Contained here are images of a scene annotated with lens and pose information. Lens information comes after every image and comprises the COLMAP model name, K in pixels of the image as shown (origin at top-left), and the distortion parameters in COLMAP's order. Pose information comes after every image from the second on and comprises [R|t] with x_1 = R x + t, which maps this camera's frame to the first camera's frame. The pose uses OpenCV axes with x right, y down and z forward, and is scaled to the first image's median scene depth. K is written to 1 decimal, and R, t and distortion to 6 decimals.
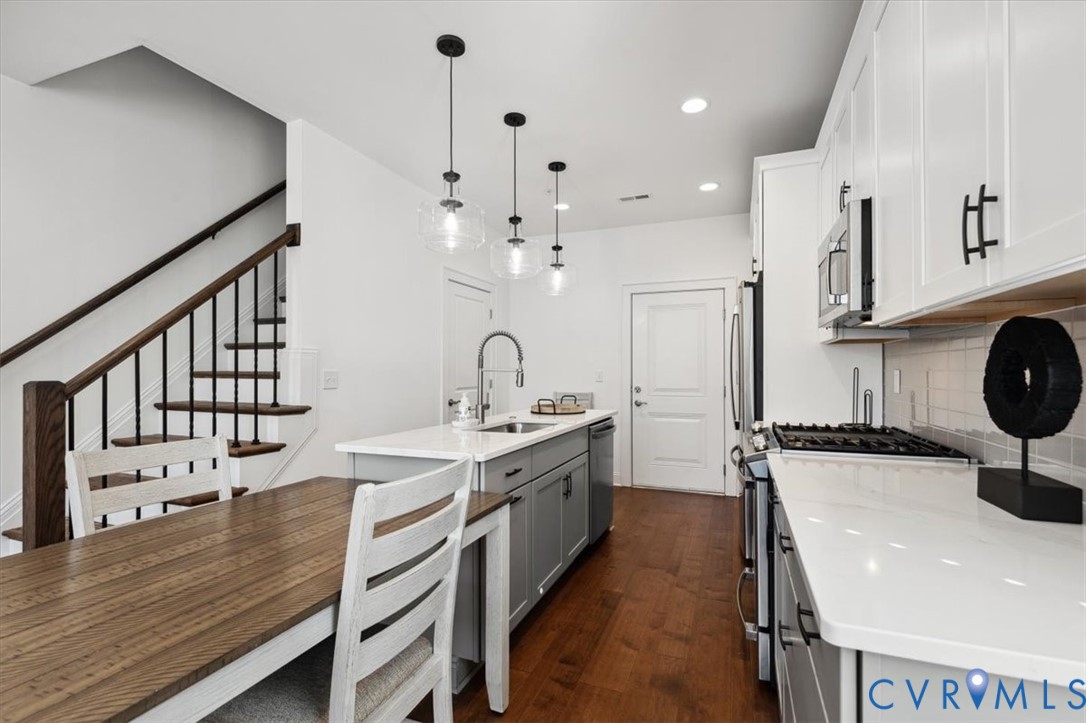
lens RADIAL K [[491.7, 0, 548.4], [0, 491.7, 367.3], [0, 0, 1]] dist [-0.000523, -0.000125]
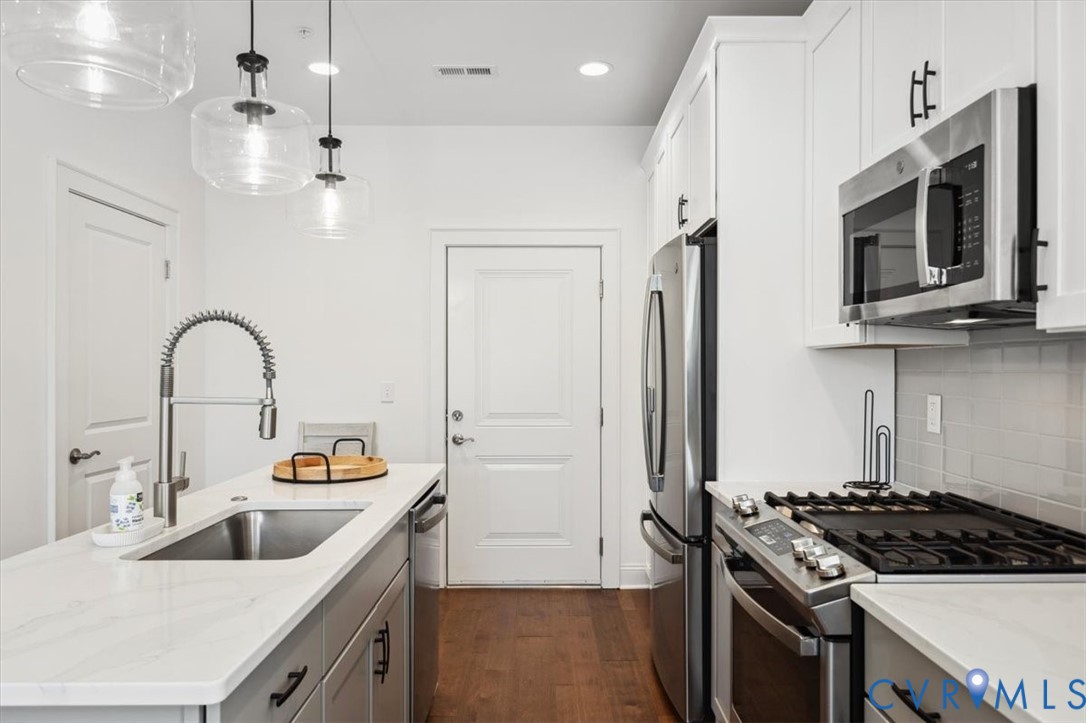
lens RADIAL K [[749.1, 0, 553.8], [0, 749.1, 369.7], [0, 0, 1]] dist [-0.002546, -0.001569]
pose [[0.926115, 0.000328, 0.377242, -0.070142], [-0.004461, 0.999939, 0.010082, -0.028731], [-0.377215, -0.011019, 0.926060, 0.266983]]
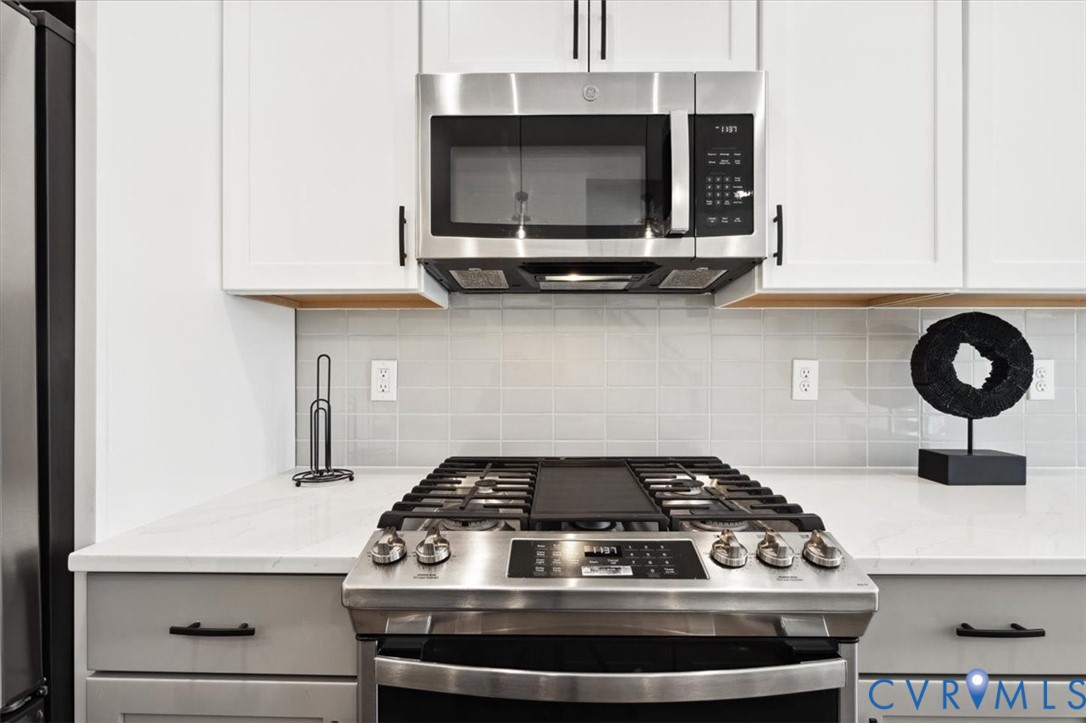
lens RADIAL K [[491.7, 0, 548.4], [0, 491.7, 367.3], [0, 0, 1]] dist [-0.000523, -0.000125]
pose [[-0.351836, 0.000467, 0.936062, 0.094737], [-0.004741, 0.999986, -0.002281, 0.011776], [-0.936050, -0.005240, -0.351829, 0.872321]]
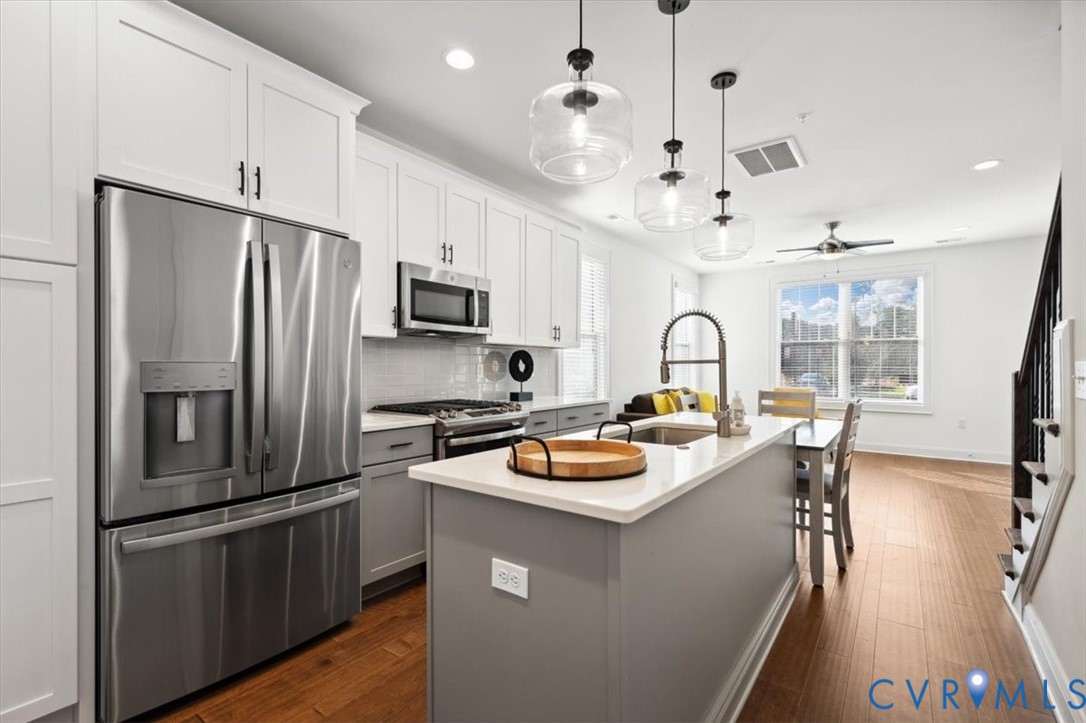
lens RADIAL K [[491.7, 0, 548.4], [0, 491.7, 367.3], [0, 0, 1]] dist [-0.000523, -0.000125]
pose [[-0.964859, 0.003302, 0.262746, -0.094000], [0.001692, 0.999978, -0.006353, 0.019970], [-0.262762, -0.005686, -0.964844, 1.774101]]
